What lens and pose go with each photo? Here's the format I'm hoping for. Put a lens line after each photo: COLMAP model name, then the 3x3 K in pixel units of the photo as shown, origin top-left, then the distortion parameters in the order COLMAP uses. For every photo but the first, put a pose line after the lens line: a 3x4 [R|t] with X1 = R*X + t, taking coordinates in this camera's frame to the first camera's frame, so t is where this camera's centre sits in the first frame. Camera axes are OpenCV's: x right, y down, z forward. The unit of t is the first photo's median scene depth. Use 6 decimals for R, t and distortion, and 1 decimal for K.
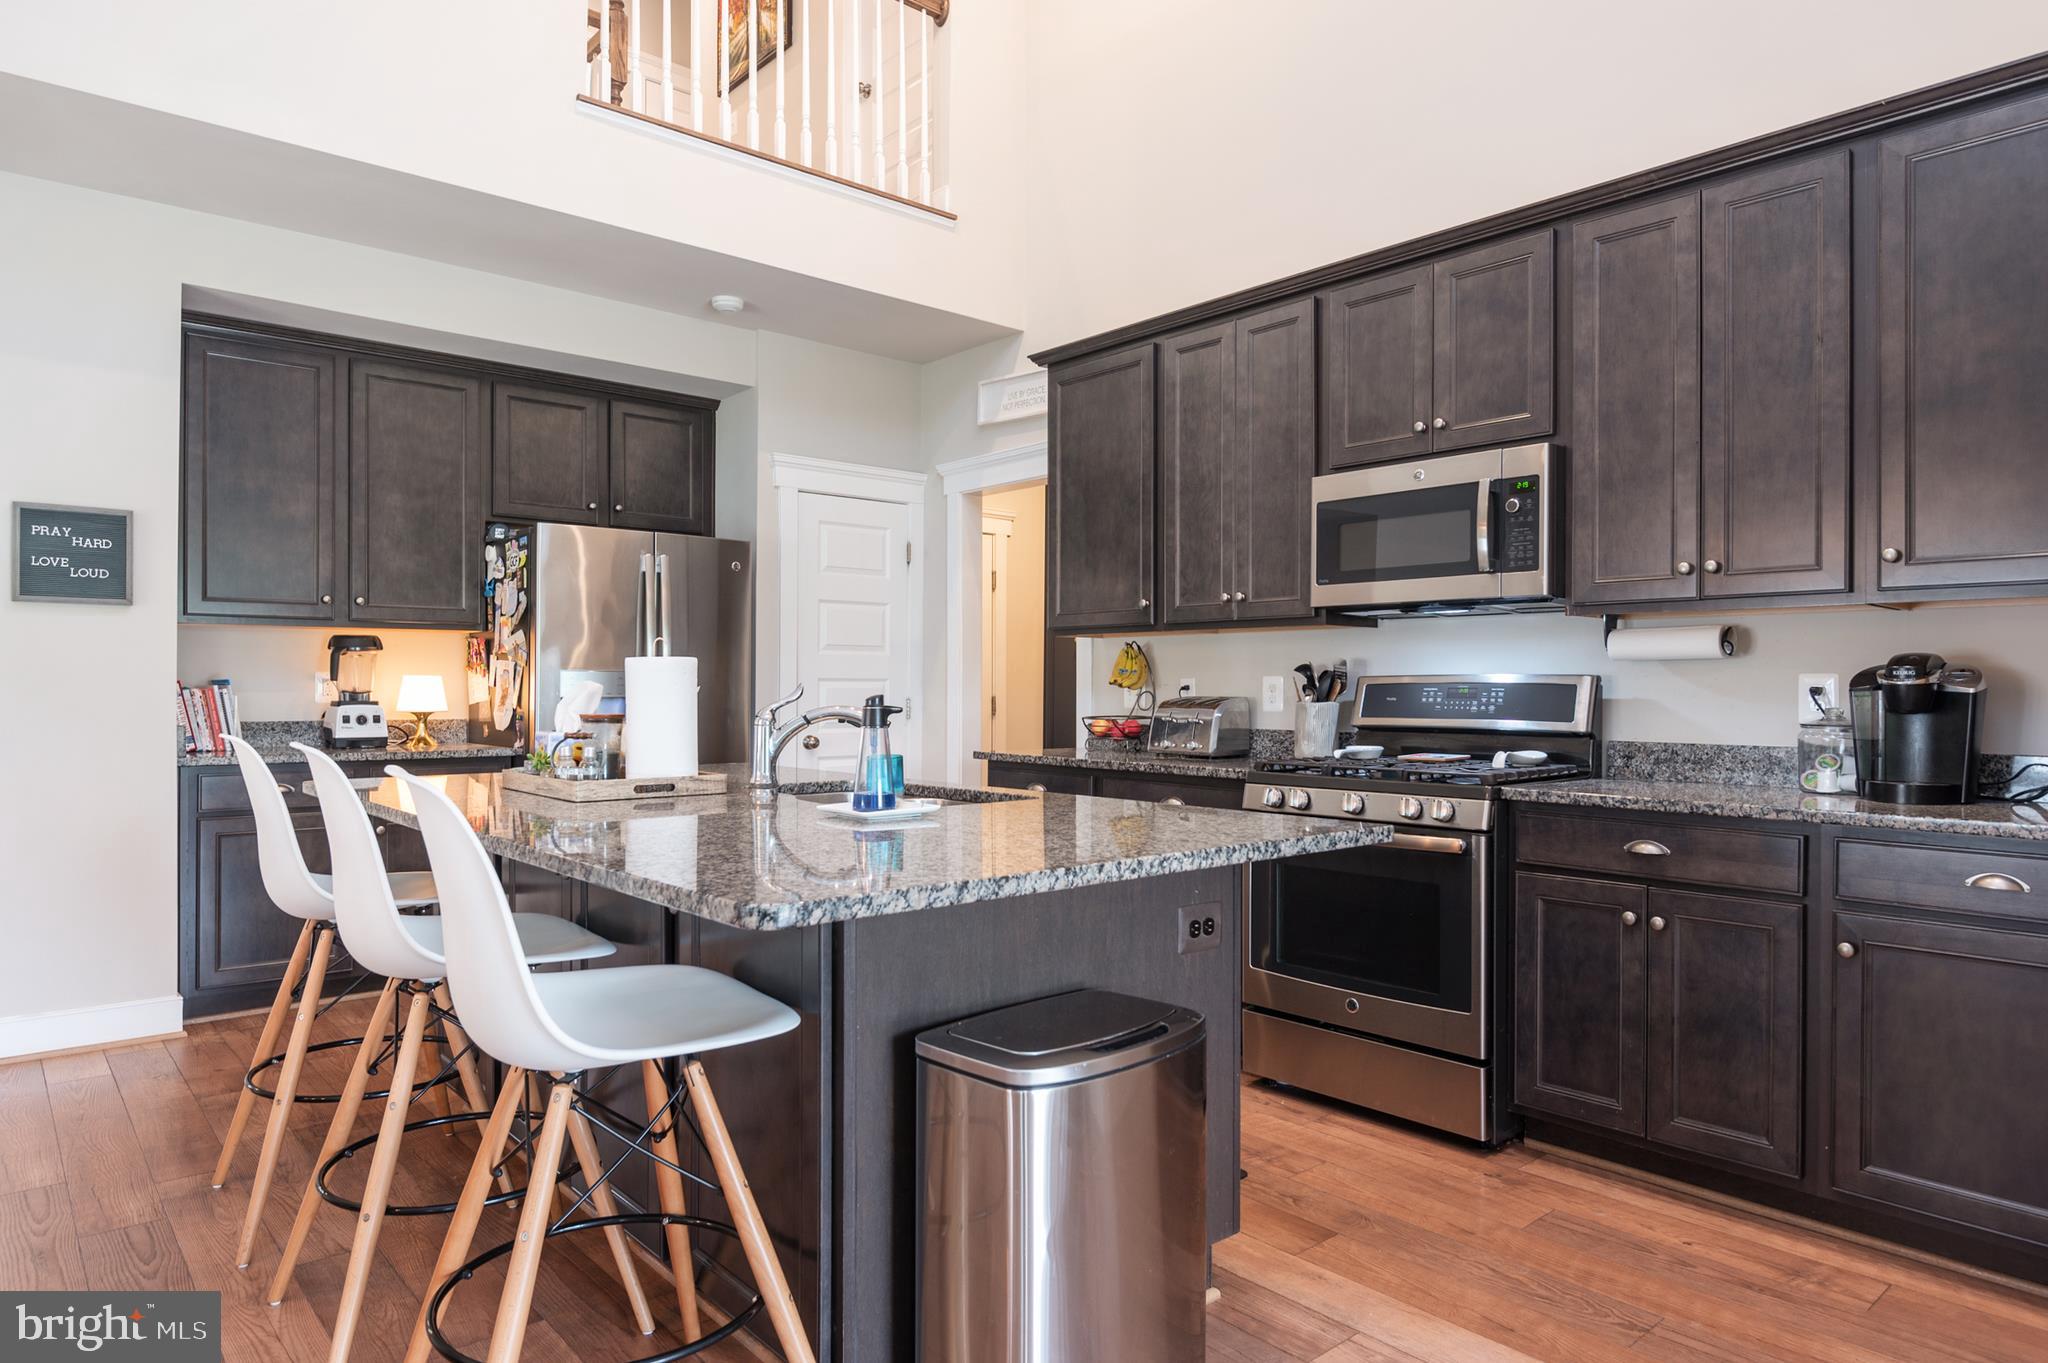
lens RADIAL K [[1211.7, 0, 1006.9], [0, 1211.7, 687.4], [0, 0, 1]] dist [-0.005307, -0.004941]
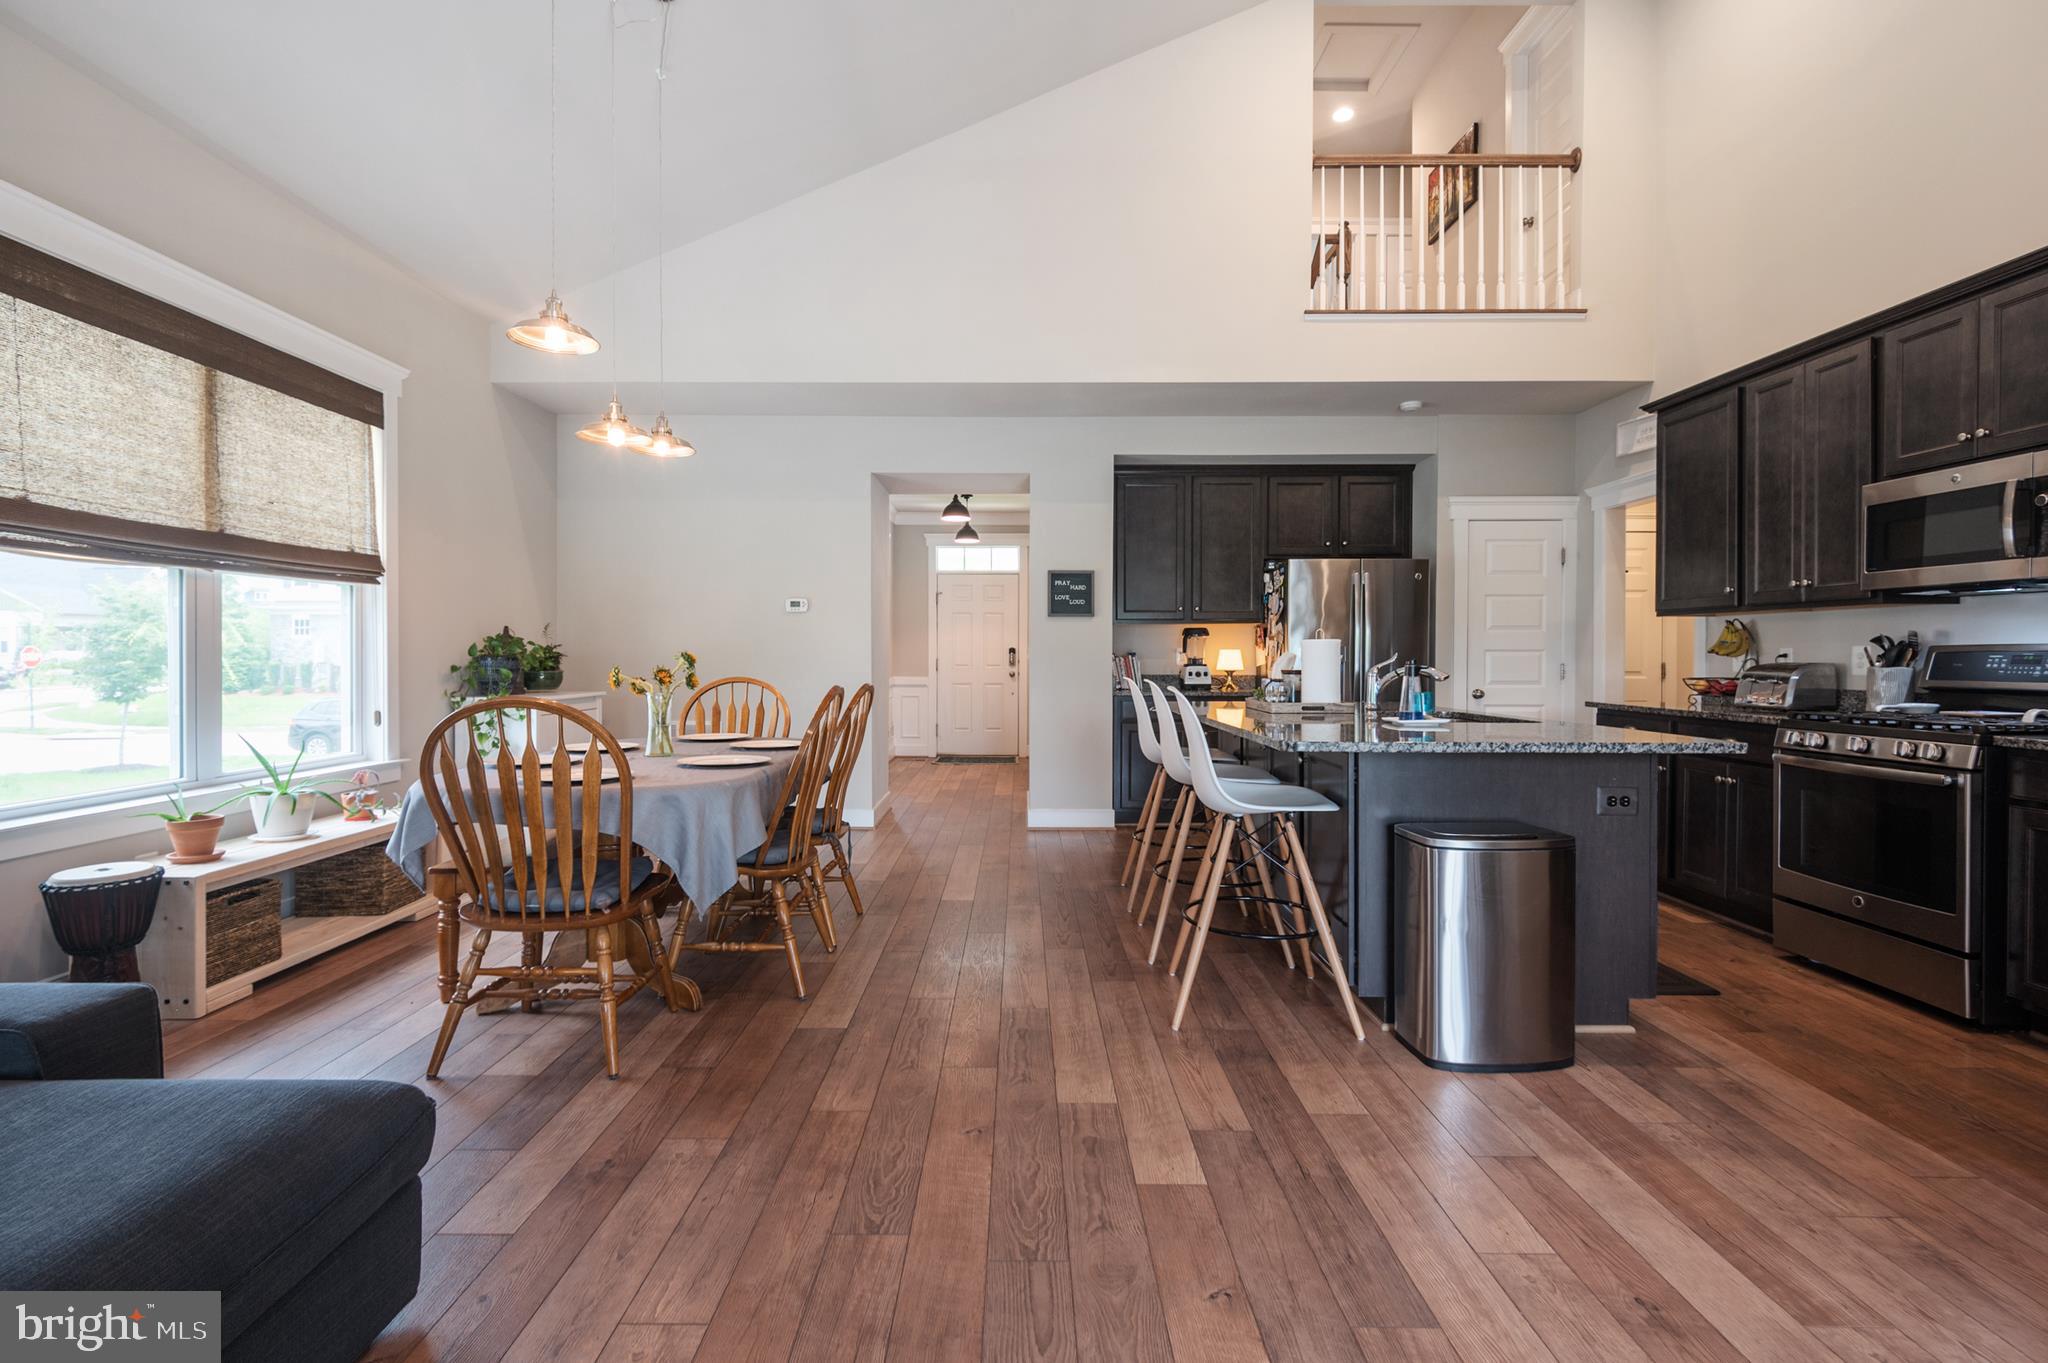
lens RADIAL K [[924.8, 0, 1013.7], [0, 924.8, 664.3], [0, 0, 1]] dist [0.005647, -0.006088]
pose [[0.750527, 0.004193, -0.660827, 0.196757], [0.000691, 0.999974, 0.007129, 0.001976], [0.660840, -0.005807, 0.750505, -0.251144]]
